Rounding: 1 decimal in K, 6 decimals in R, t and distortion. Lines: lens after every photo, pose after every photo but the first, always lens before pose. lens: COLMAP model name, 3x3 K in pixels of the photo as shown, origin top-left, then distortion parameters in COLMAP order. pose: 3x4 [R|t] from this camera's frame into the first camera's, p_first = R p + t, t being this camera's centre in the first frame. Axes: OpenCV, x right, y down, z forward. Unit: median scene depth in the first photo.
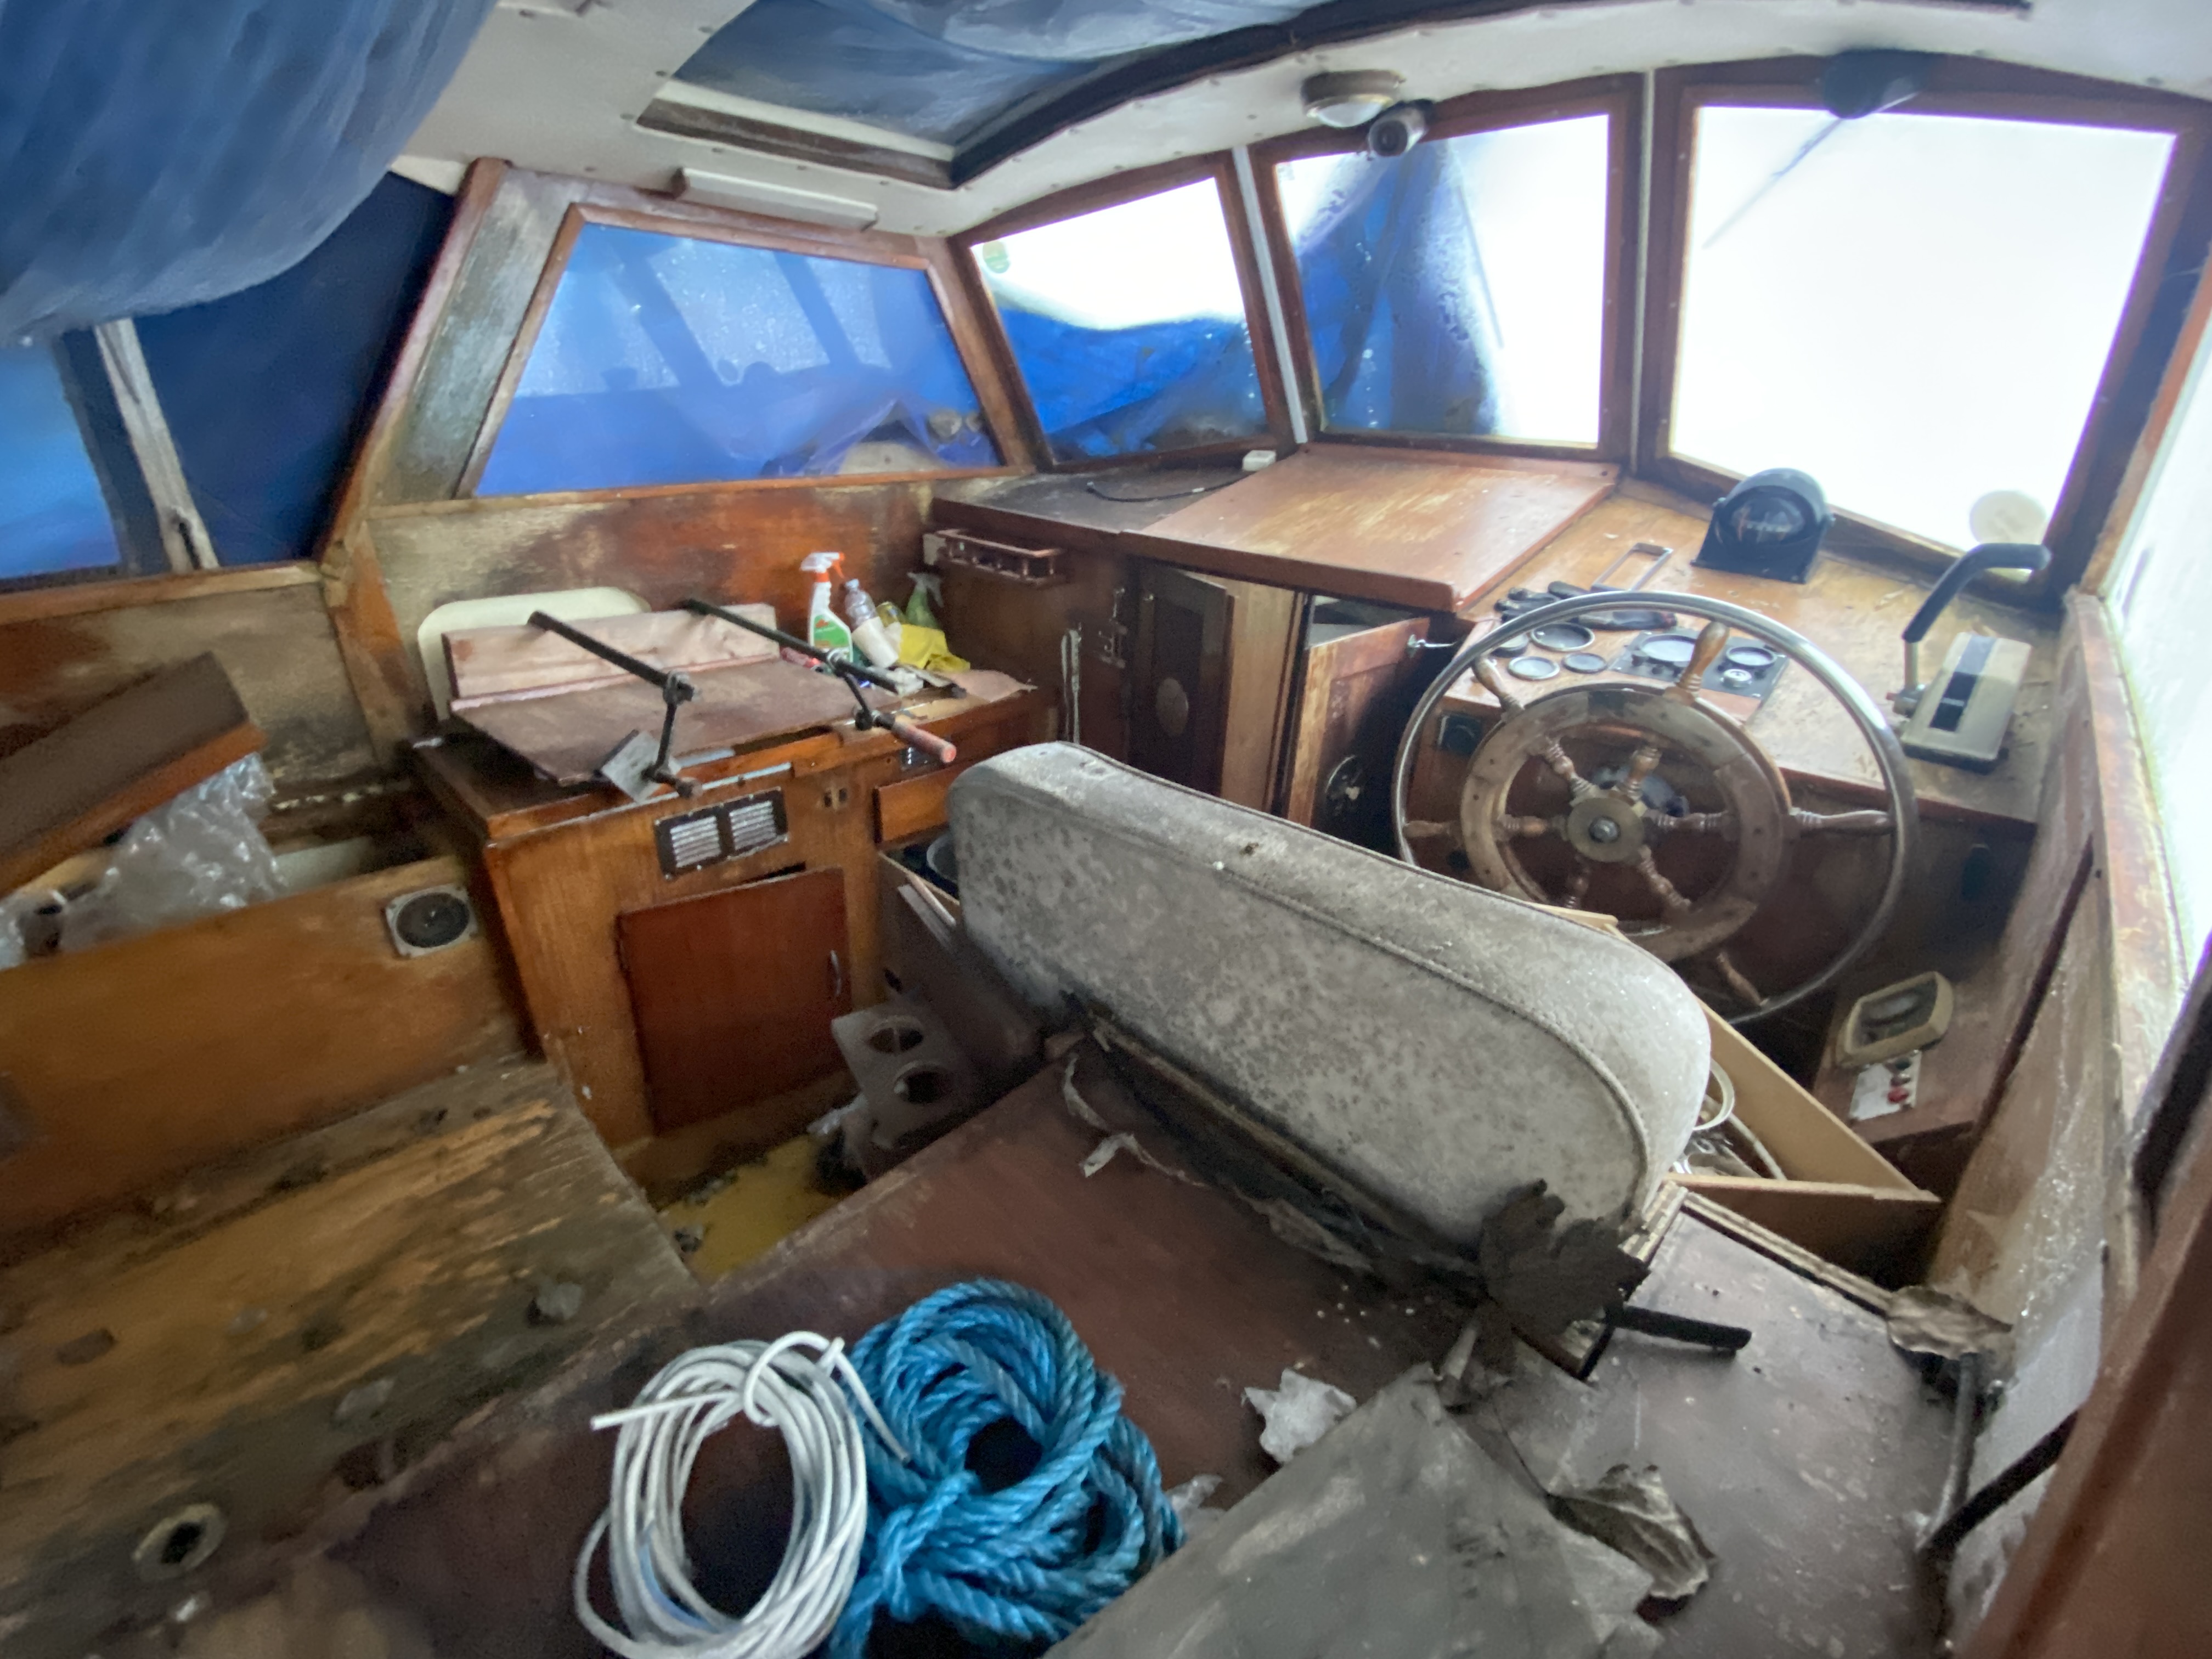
lens RADIAL K [[897.0, 0, 1099.0], [0, 897.0, 837.1], [0, 0, 1]] dist [0.020139, -0.023509]
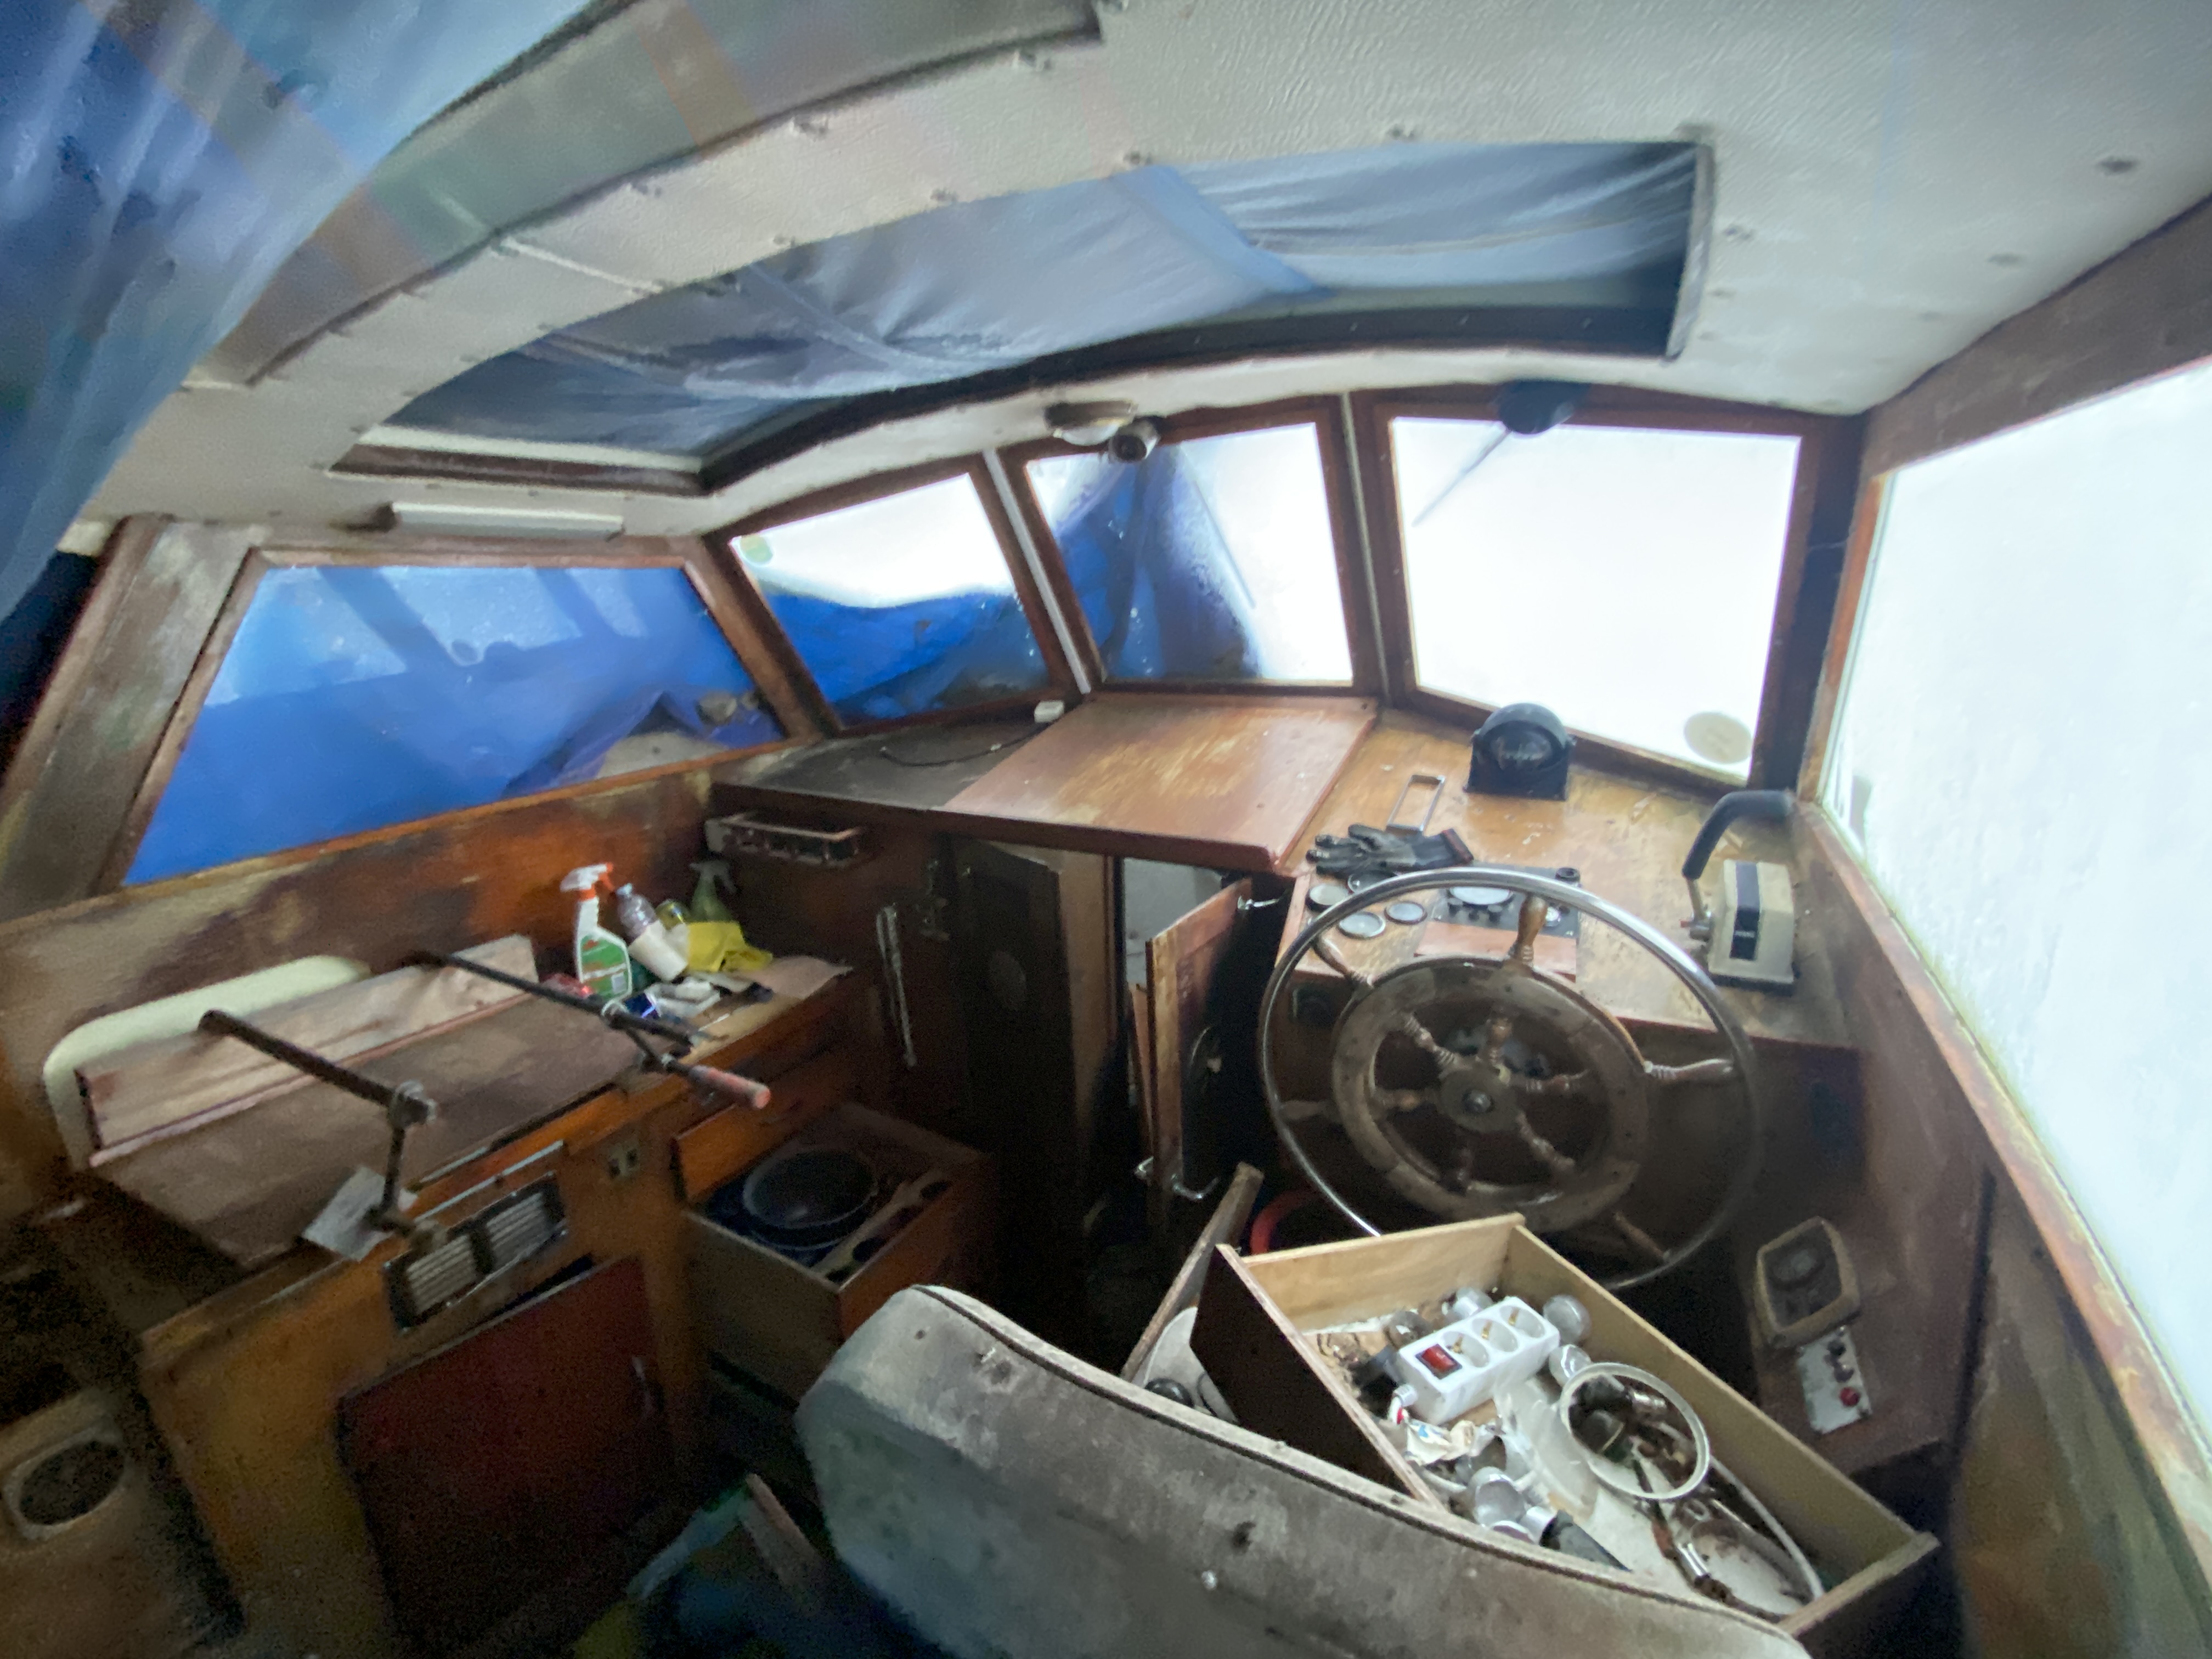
lens RADIAL K [[904.4, 0, 1098.4], [0, 904.4, 835.9], [0, 0, 1]] dist [0.018417, -0.020490]
pose [[0.967291, -0.132862, 0.216093, -0.010346], [0.172123, 0.969519, -0.174375, -0.133170], [-0.186339, 0.205866, 0.960675, 0.047663]]
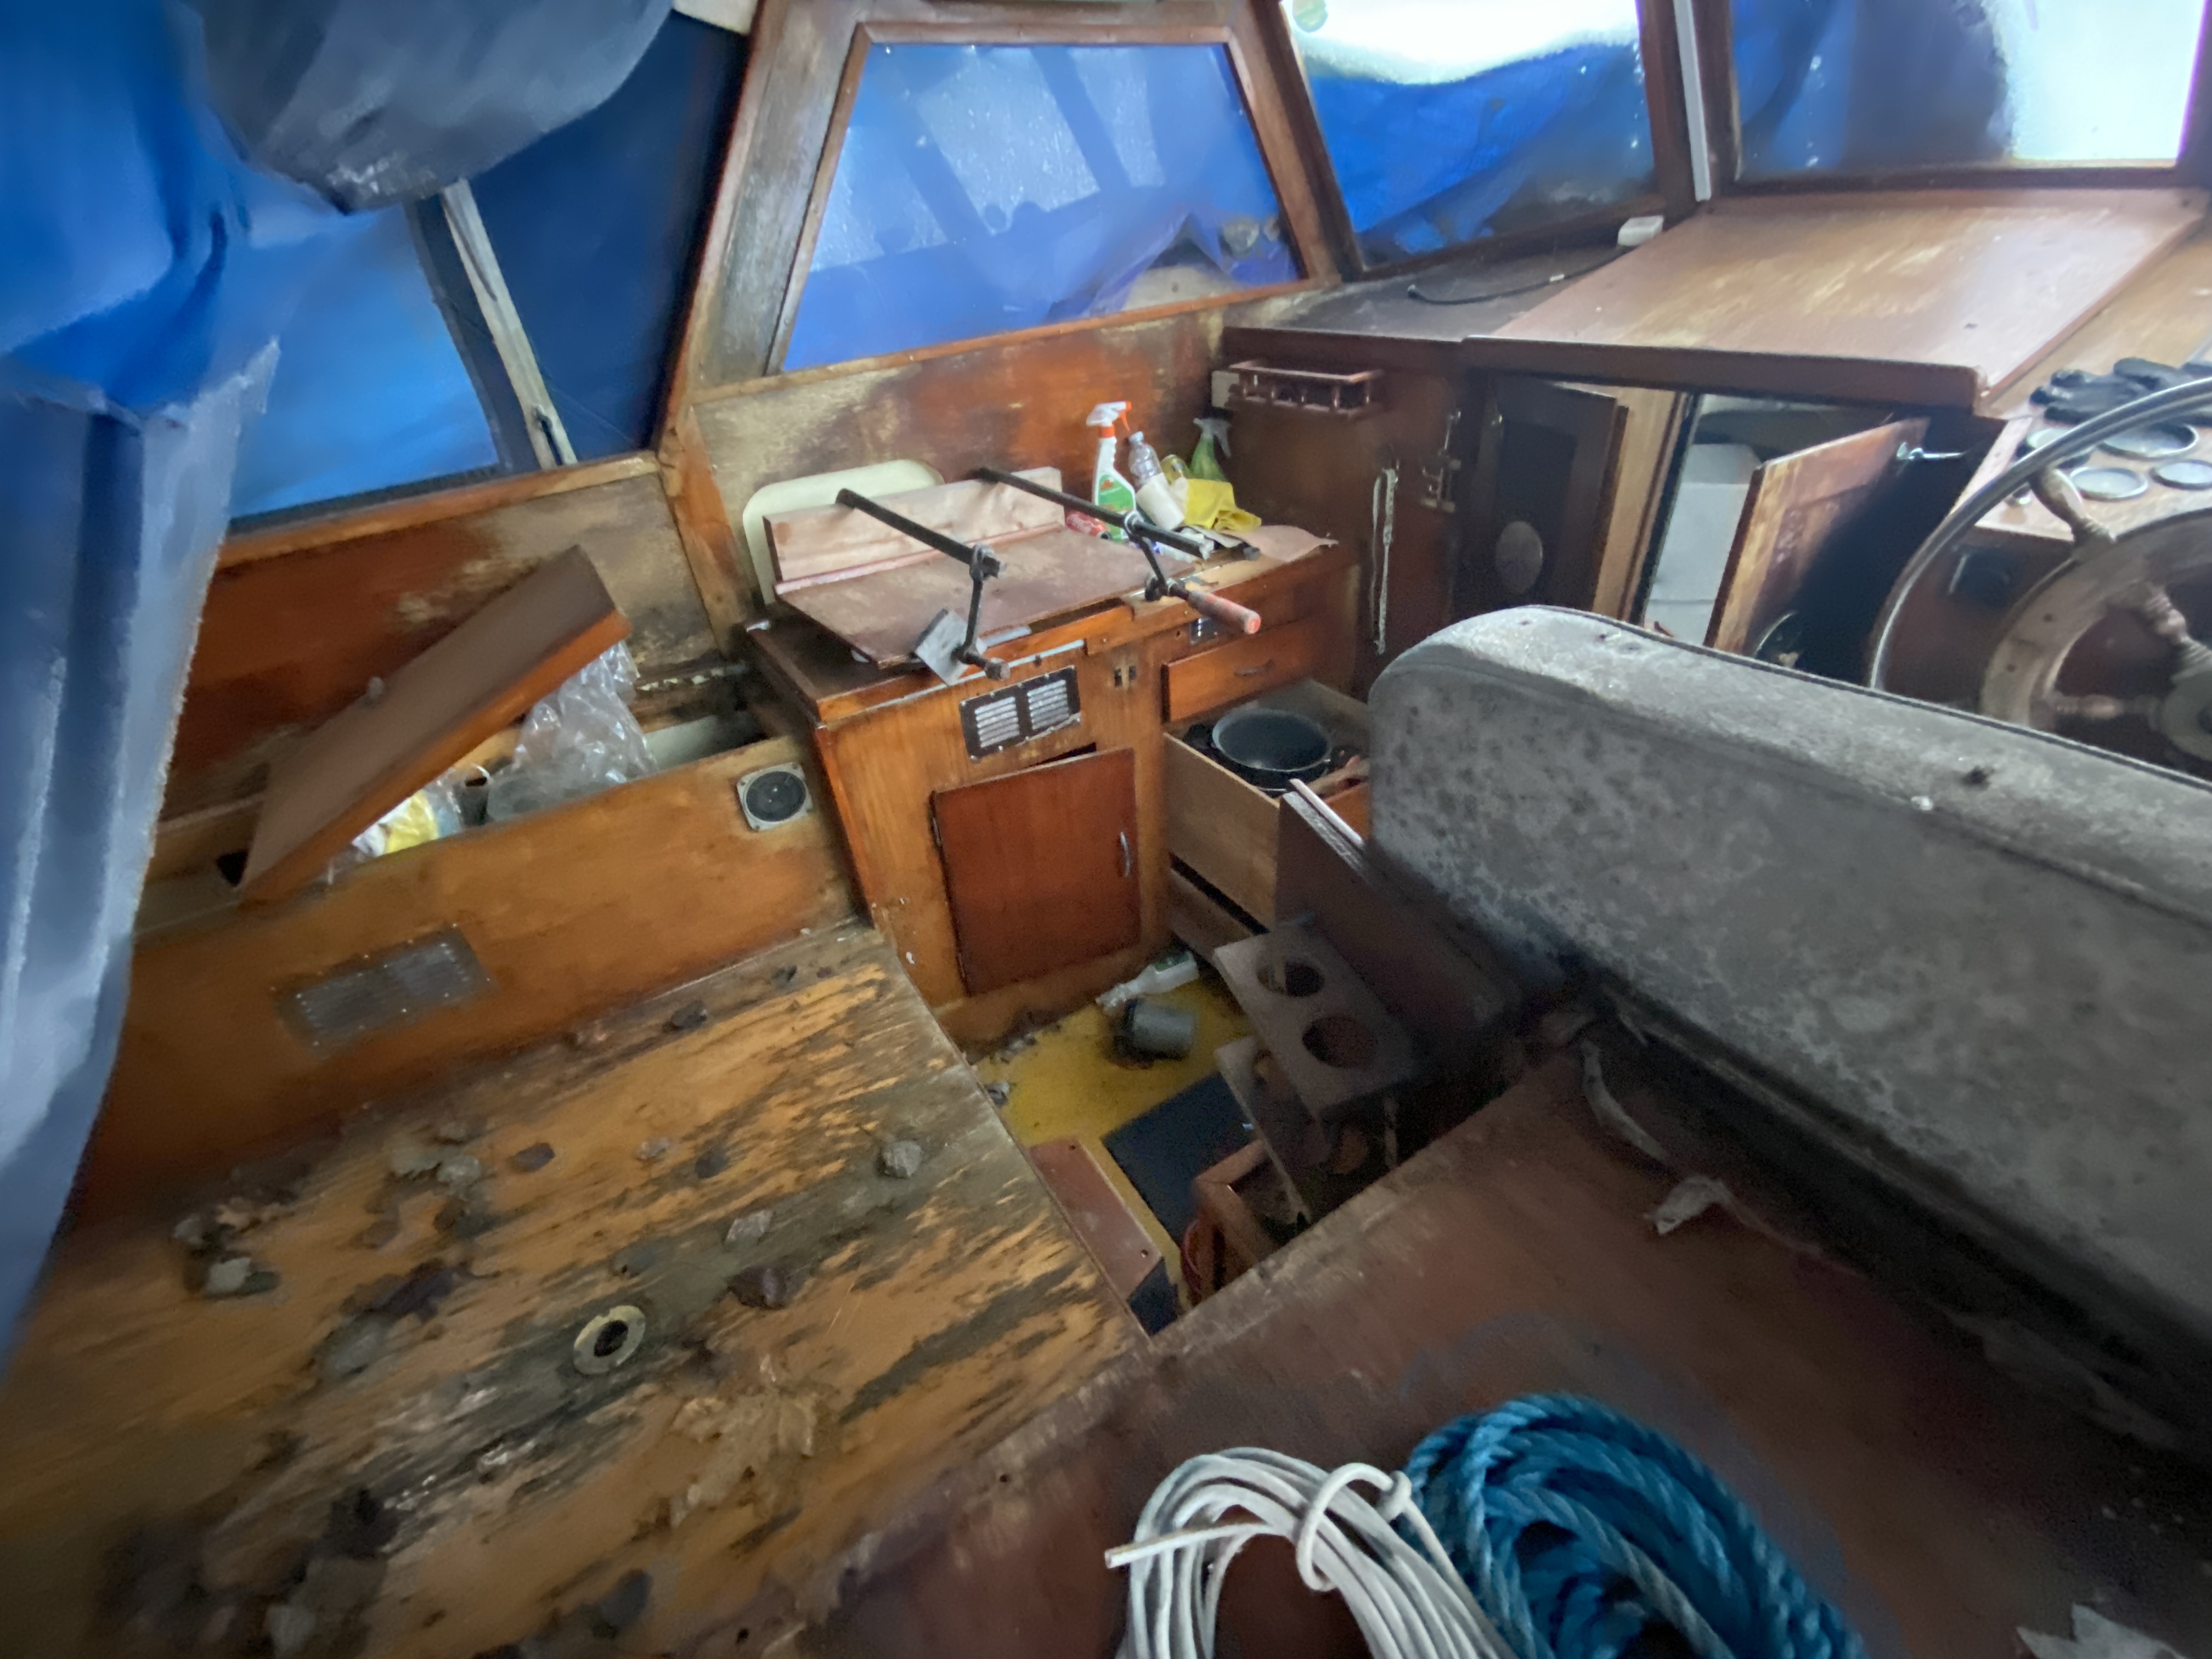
lens RADIAL K [[894.9, 0, 1096.0], [0, 894.9, 836.9], [0, 0, 1]] dist [0.020798, -0.019107]
pose [[0.964052, 0.035676, -0.263308, -0.079432], [0.003264, 0.989281, 0.145989, -0.013177], [0.265694, -0.141601, 0.953602, 0.068153]]
